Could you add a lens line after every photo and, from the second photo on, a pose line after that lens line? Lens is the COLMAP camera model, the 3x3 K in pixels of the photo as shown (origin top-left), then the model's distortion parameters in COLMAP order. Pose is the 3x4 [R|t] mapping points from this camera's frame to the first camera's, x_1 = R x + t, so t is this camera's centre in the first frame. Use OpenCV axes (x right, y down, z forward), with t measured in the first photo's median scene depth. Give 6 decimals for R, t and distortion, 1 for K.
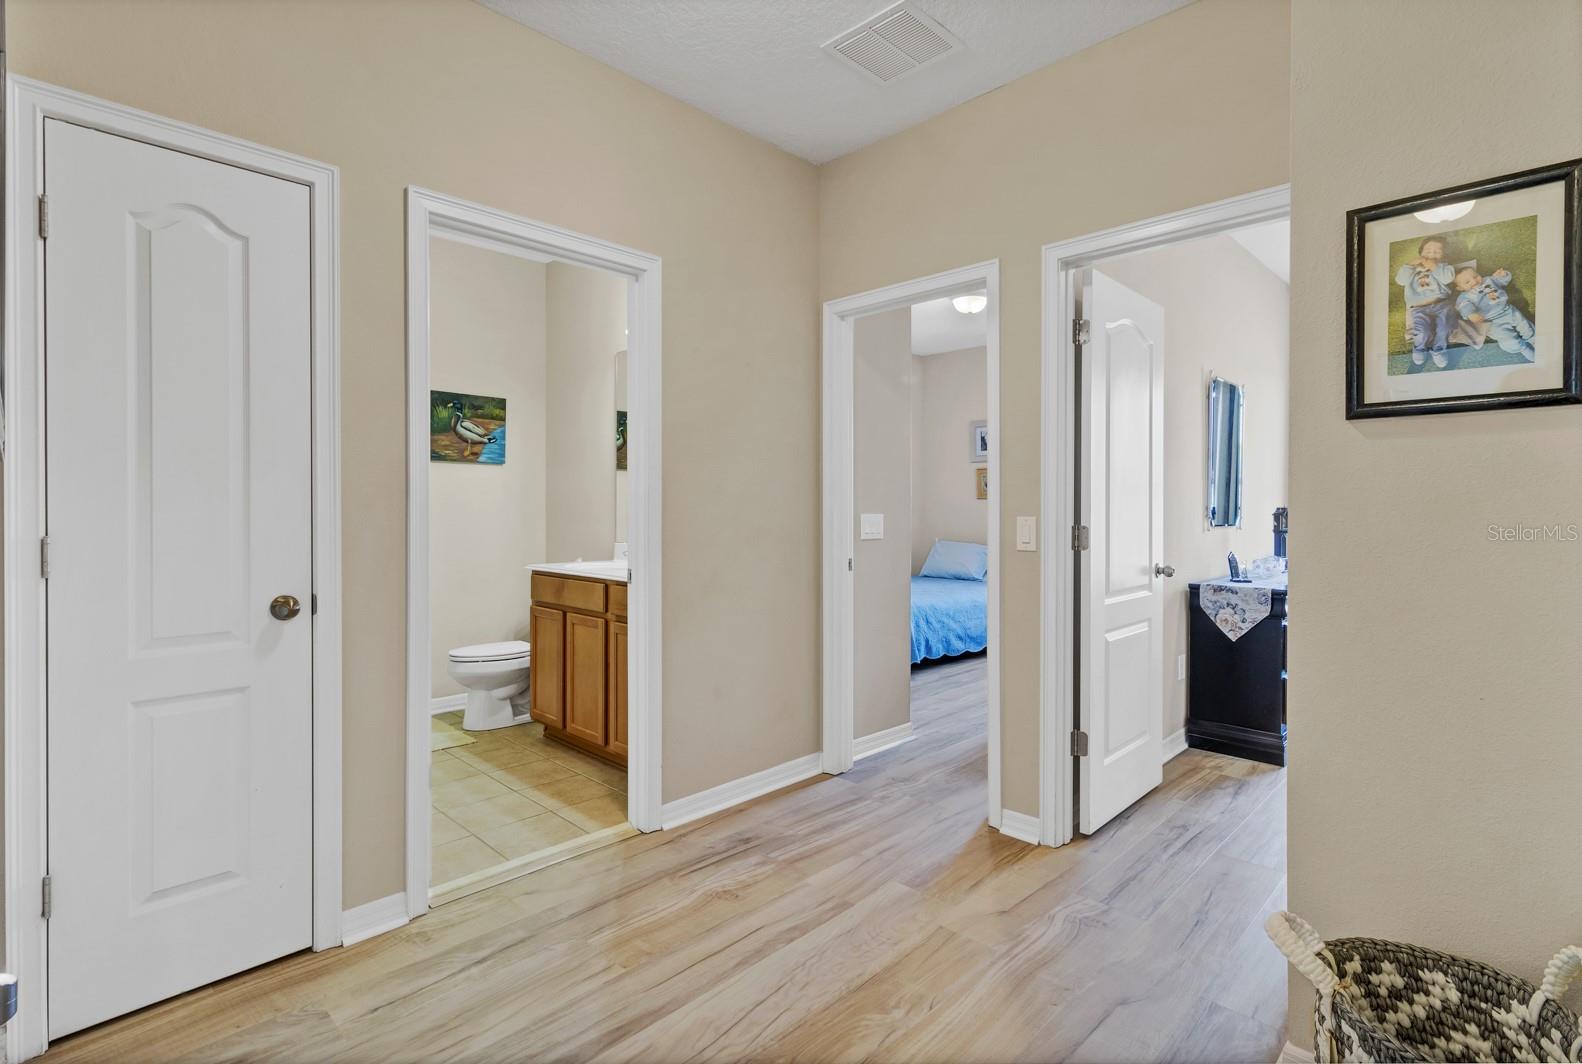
lens RADIAL K [[747.4, 0, 798.2], [0, 747.4, 516.4], [0, 0, 1]] dist [0.004546, 0.000897]
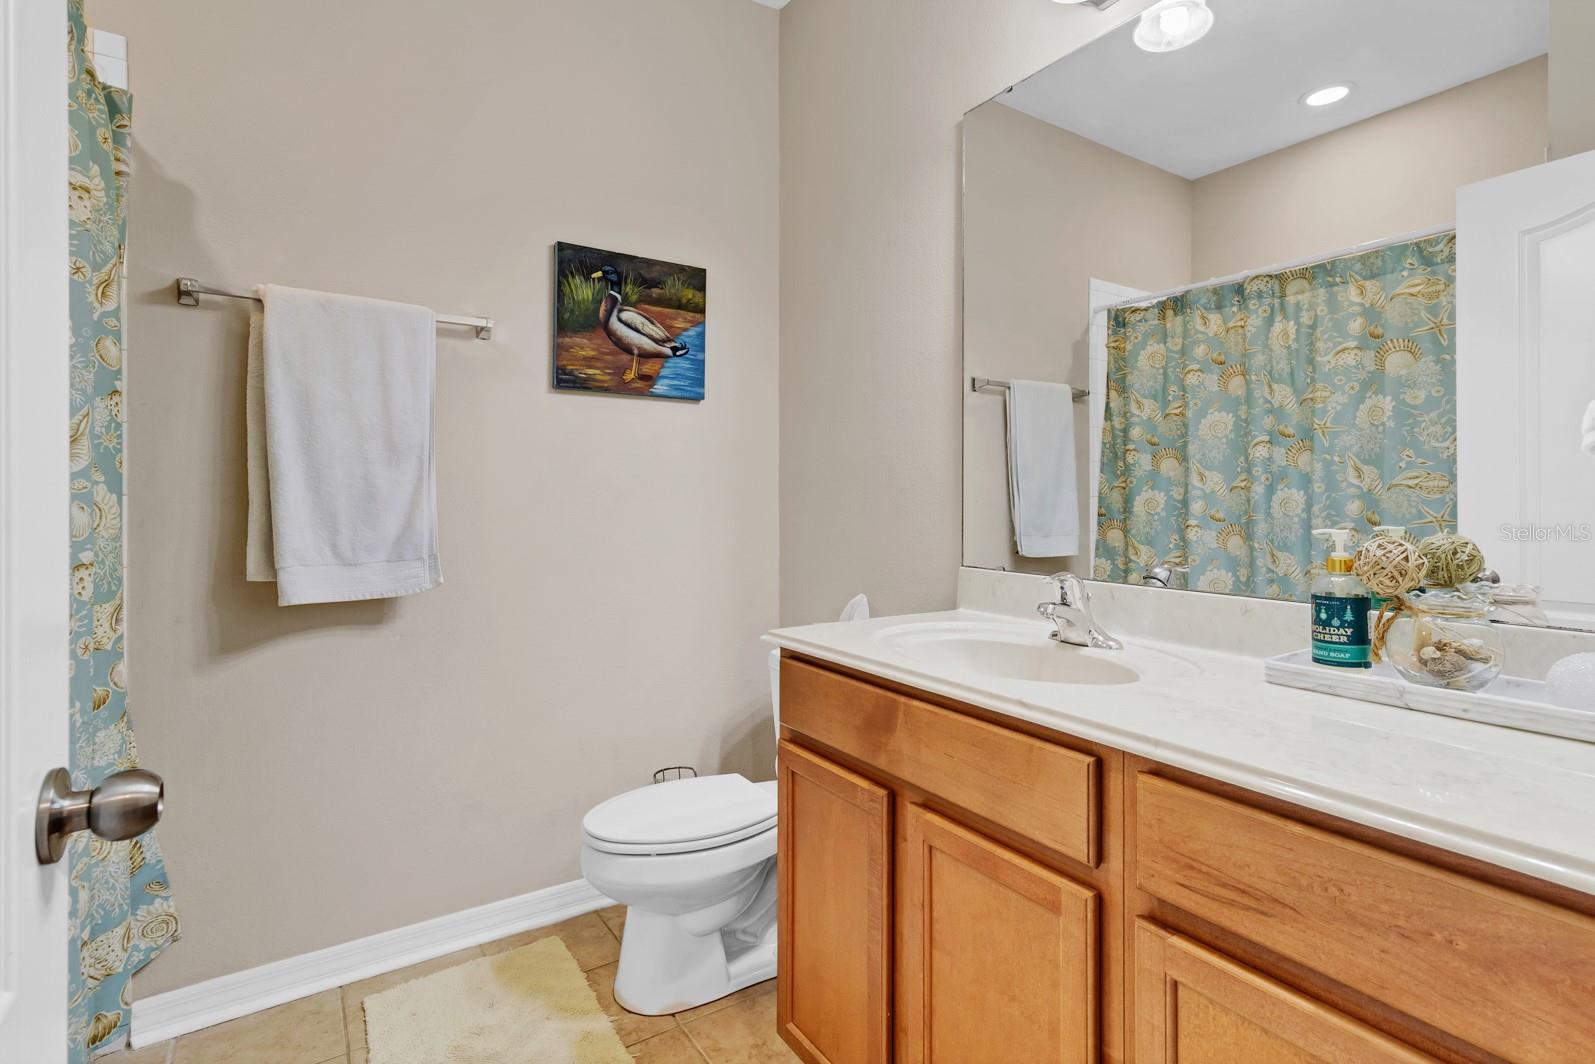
lens RADIAL K [[753.6, 0, 804.6], [0, 753.6, 515.9], [0, 0, 1]] dist [0.004546, 0.000897]
pose [[0.976031, -0.003995, -0.217595, -0.231826], [0.003618, 0.999991, -0.002133, 0.006093], [0.217601, 0.001294, 0.976037, 0.559229]]
